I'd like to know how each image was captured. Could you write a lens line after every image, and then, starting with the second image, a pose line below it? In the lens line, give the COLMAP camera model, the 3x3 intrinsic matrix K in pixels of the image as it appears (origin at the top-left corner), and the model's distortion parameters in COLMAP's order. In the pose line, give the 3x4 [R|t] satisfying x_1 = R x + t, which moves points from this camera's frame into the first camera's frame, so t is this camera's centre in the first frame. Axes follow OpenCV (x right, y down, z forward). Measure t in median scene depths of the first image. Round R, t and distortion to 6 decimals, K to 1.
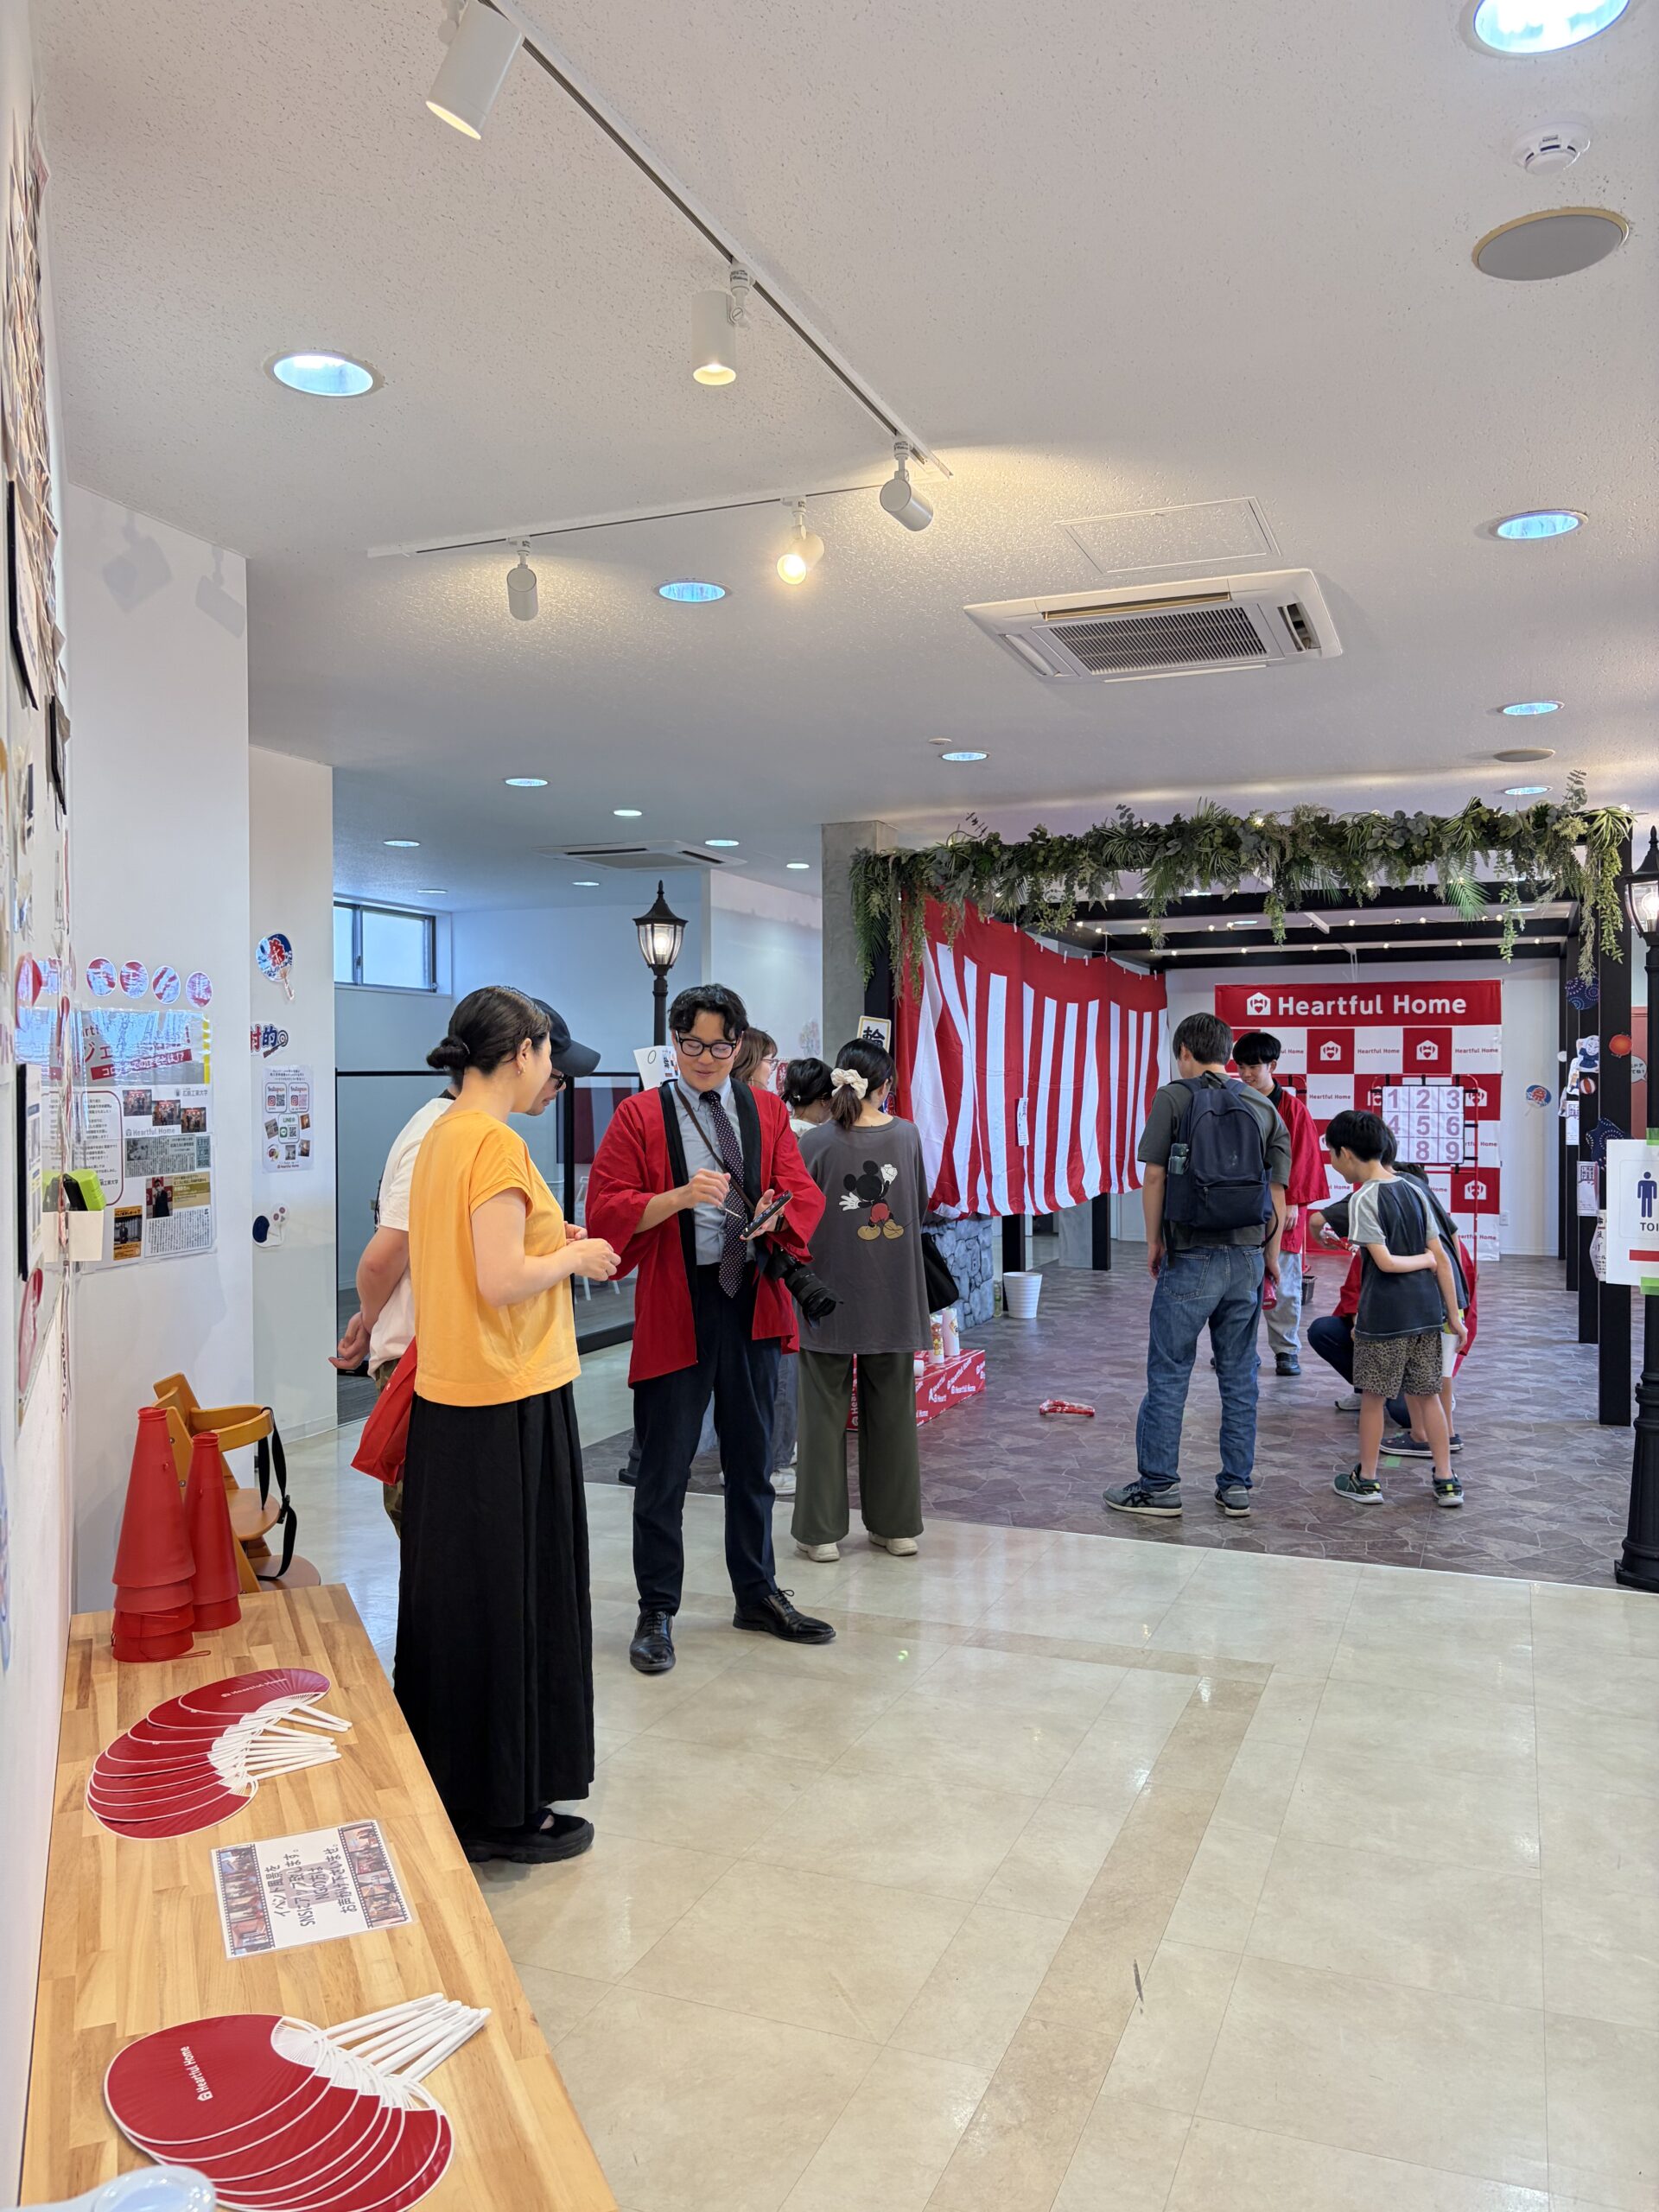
lens RADIAL K [[1650.7, 0, 752.4], [0, 1650.7, 1110.7], [0, 0, 1]] dist [-0.042039, -0.004110]
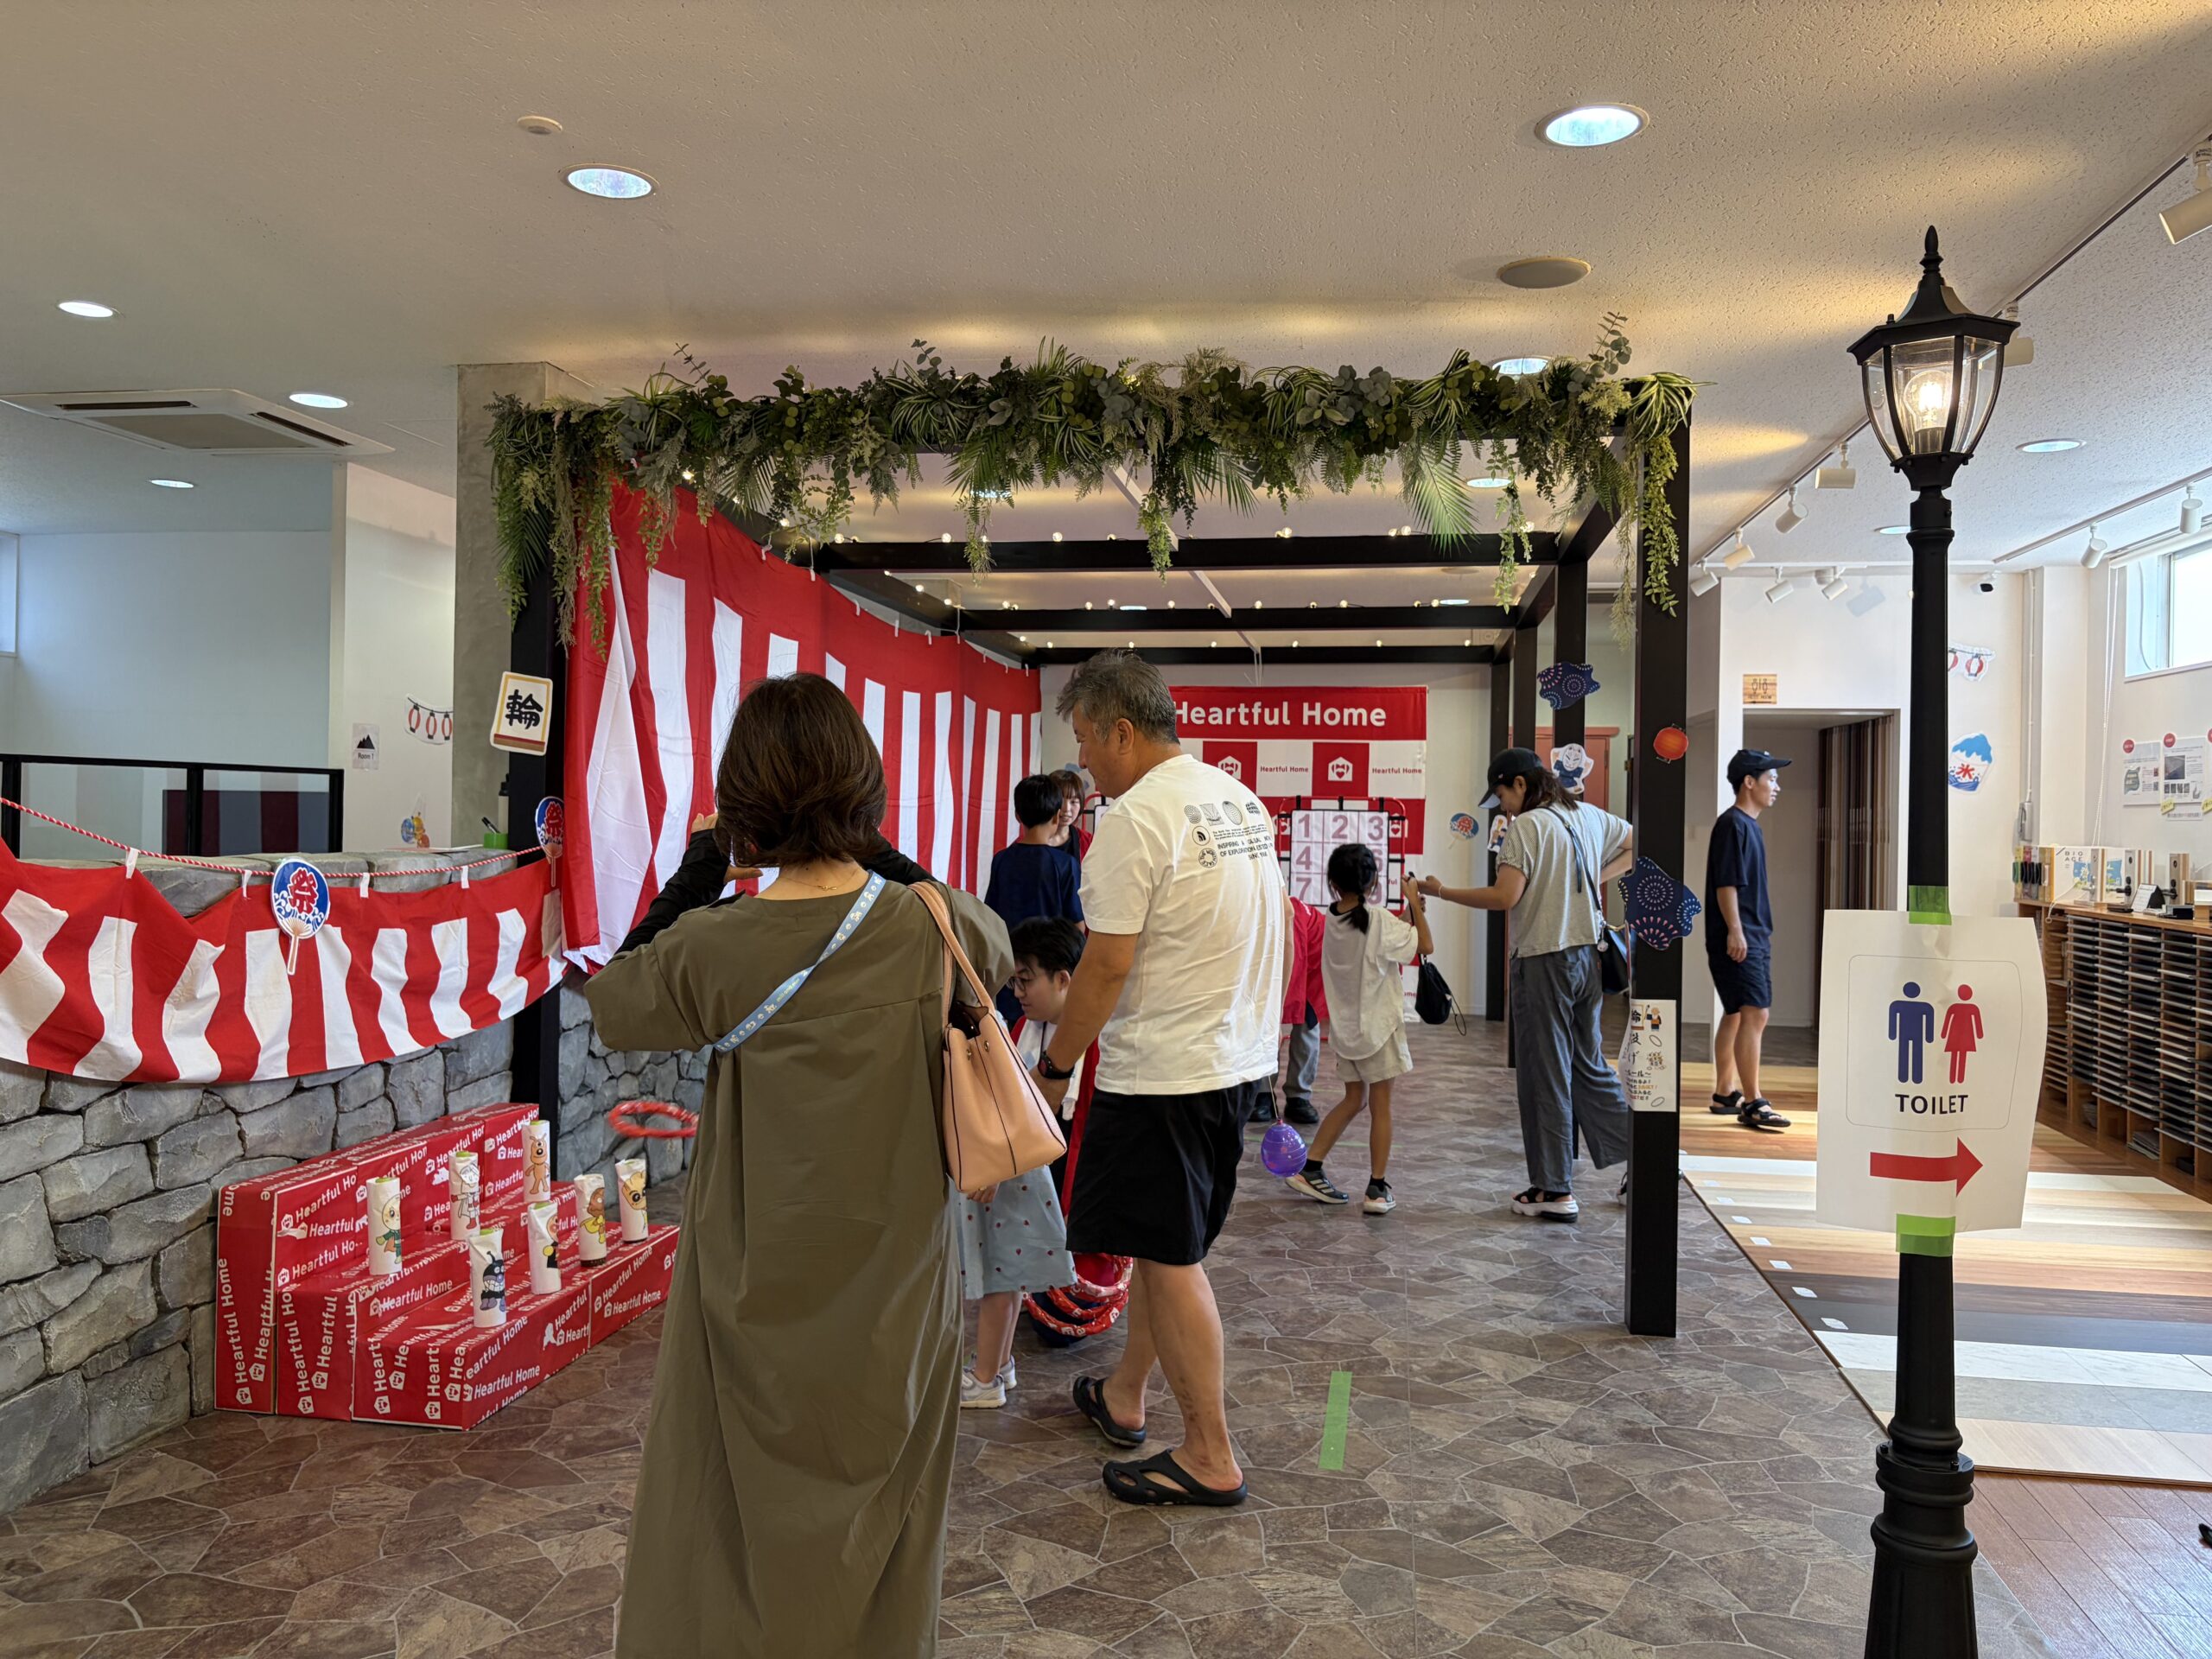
lens RADIAL K [[1680.7, 0, 1080.2], [0, 1680.7, 806.1], [0, 0, 1]] dist [0.019317, 0.004217]
pose [[0.967995, 0.020911, 0.250096, 0.112463], [-0.016585, 0.999674, -0.019392, 0.000711], [-0.250420, 0.014624, 0.968027, 0.328886]]
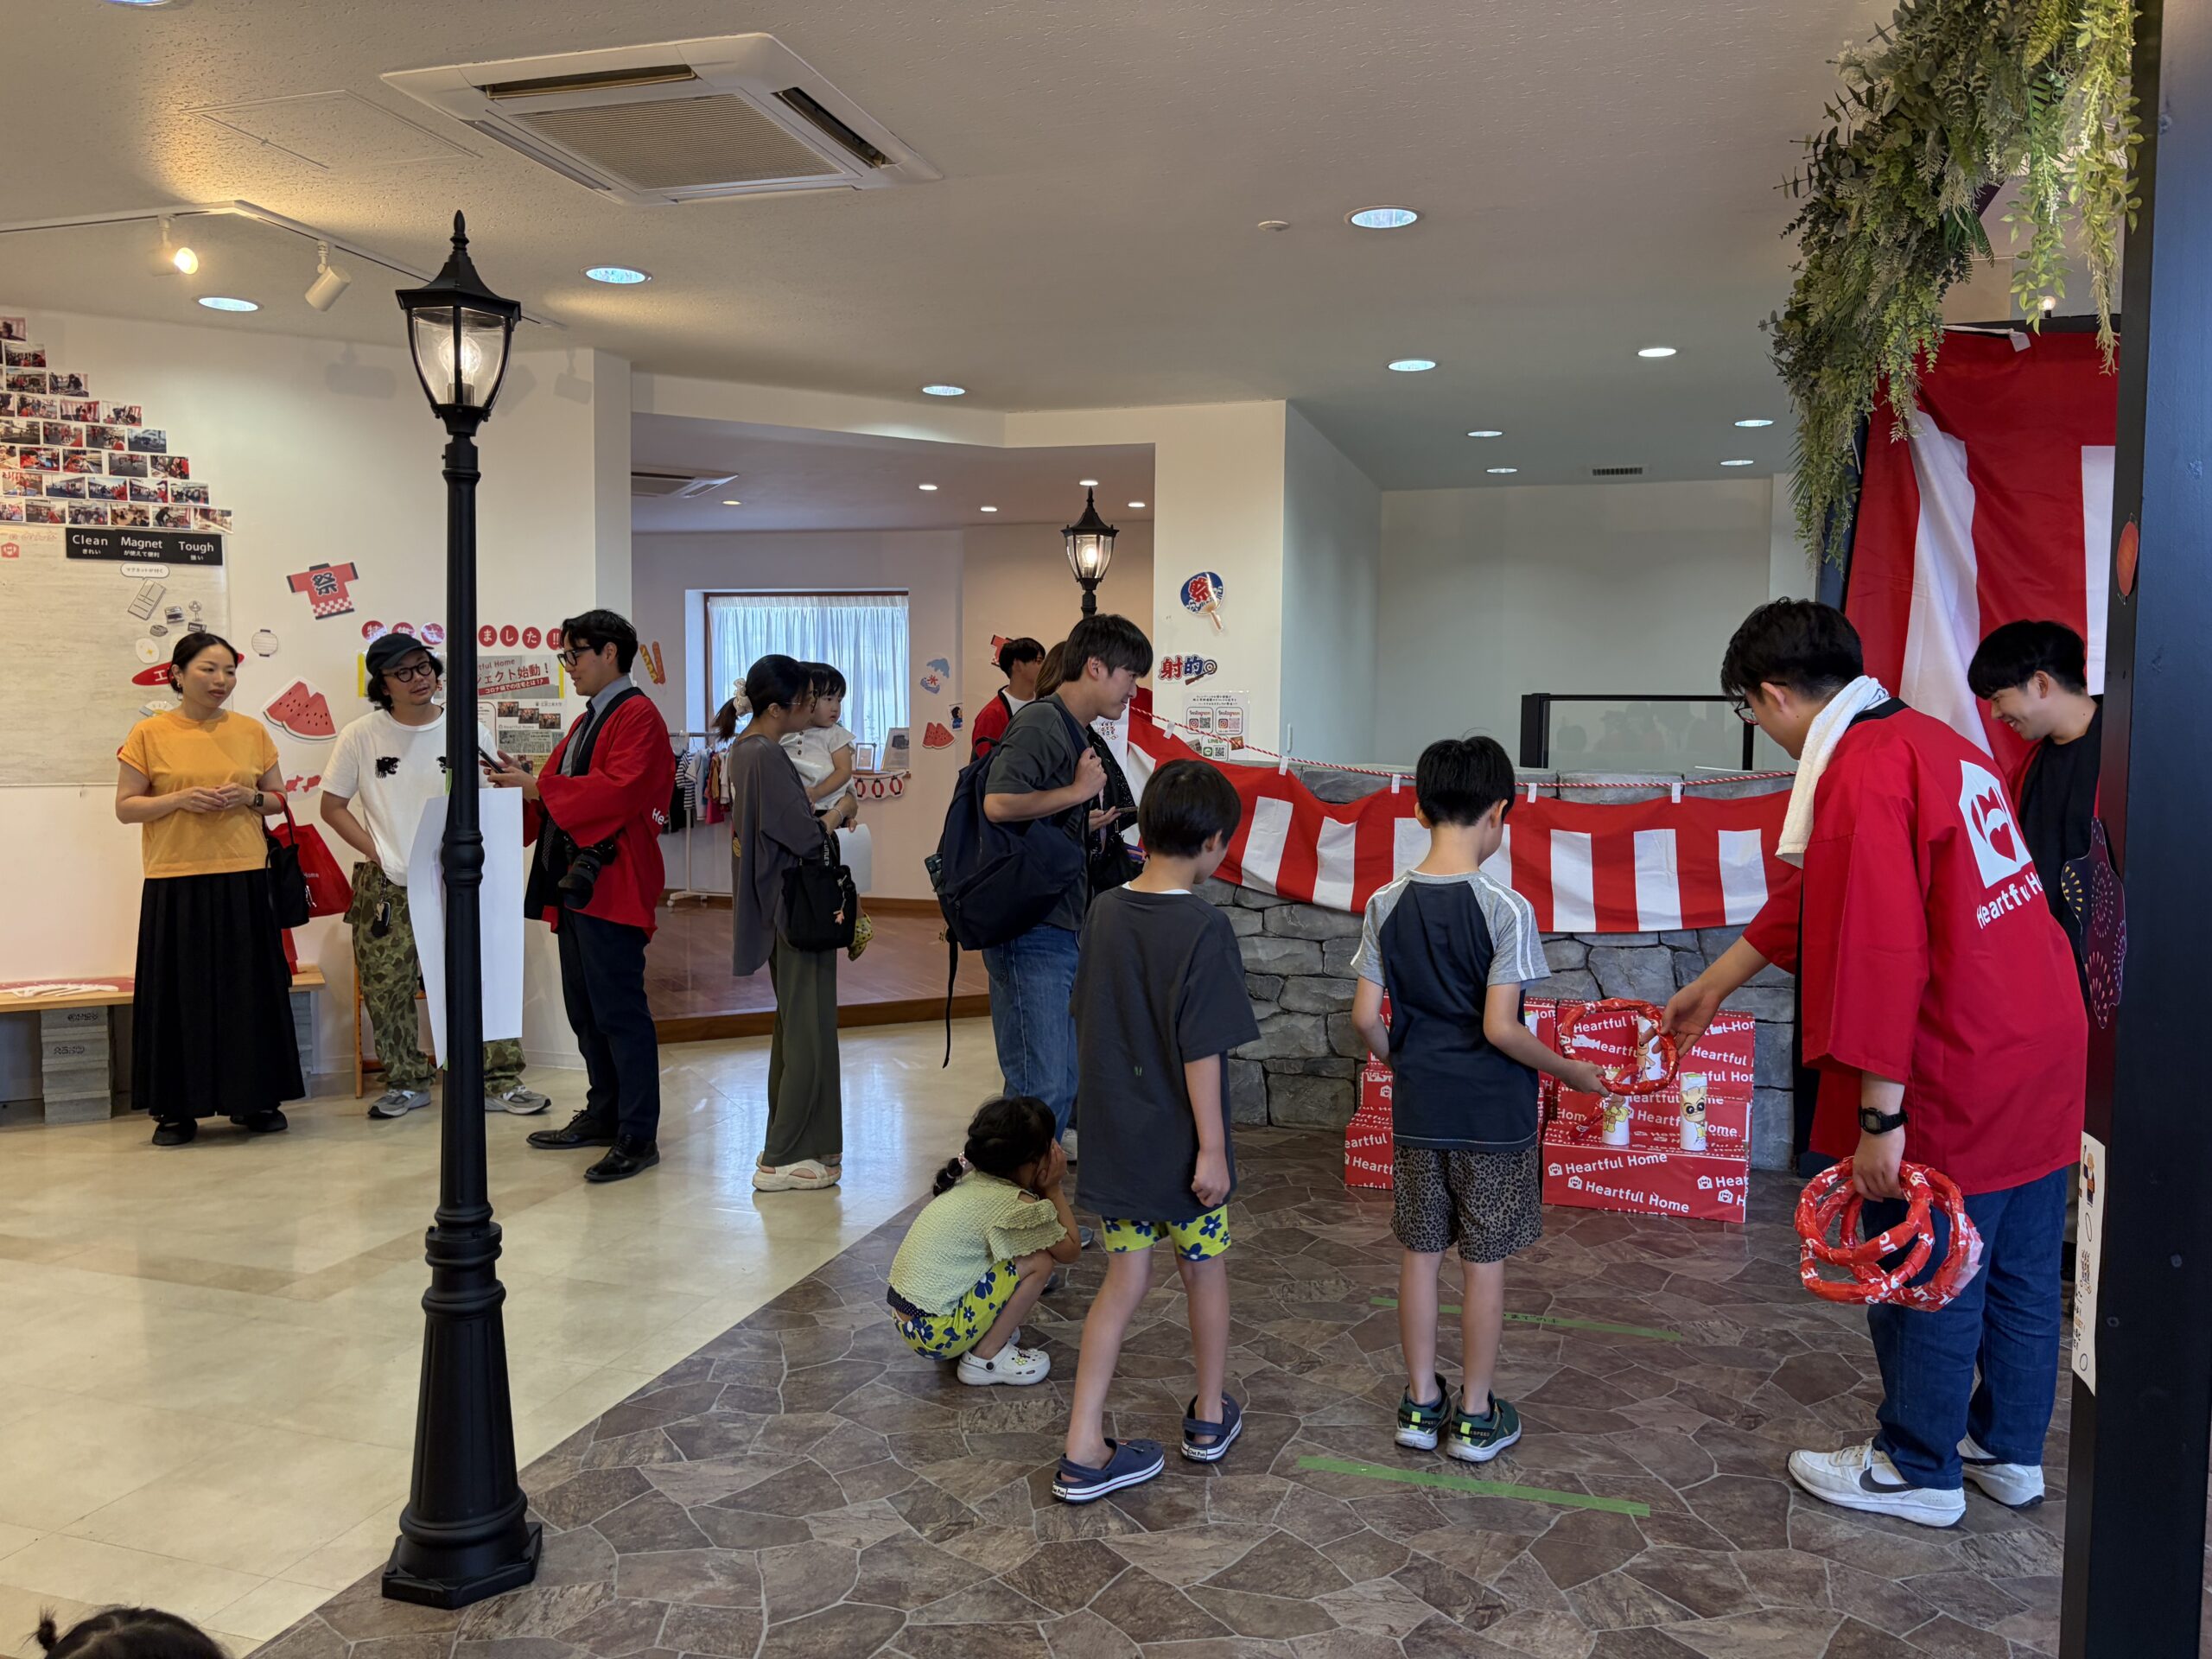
lens RADIAL K [[1663.4, 0, 1112.1], [0, 1663.4, 767.4], [0, 0, 1]] dist [0.011732, 0.000663]
pose [[0.137630, 0.032577, -0.989948, 0.635158], [-0.028257, 0.999181, 0.028952, -0.005542], [0.990081, 0.023988, 0.138438, 0.627154]]
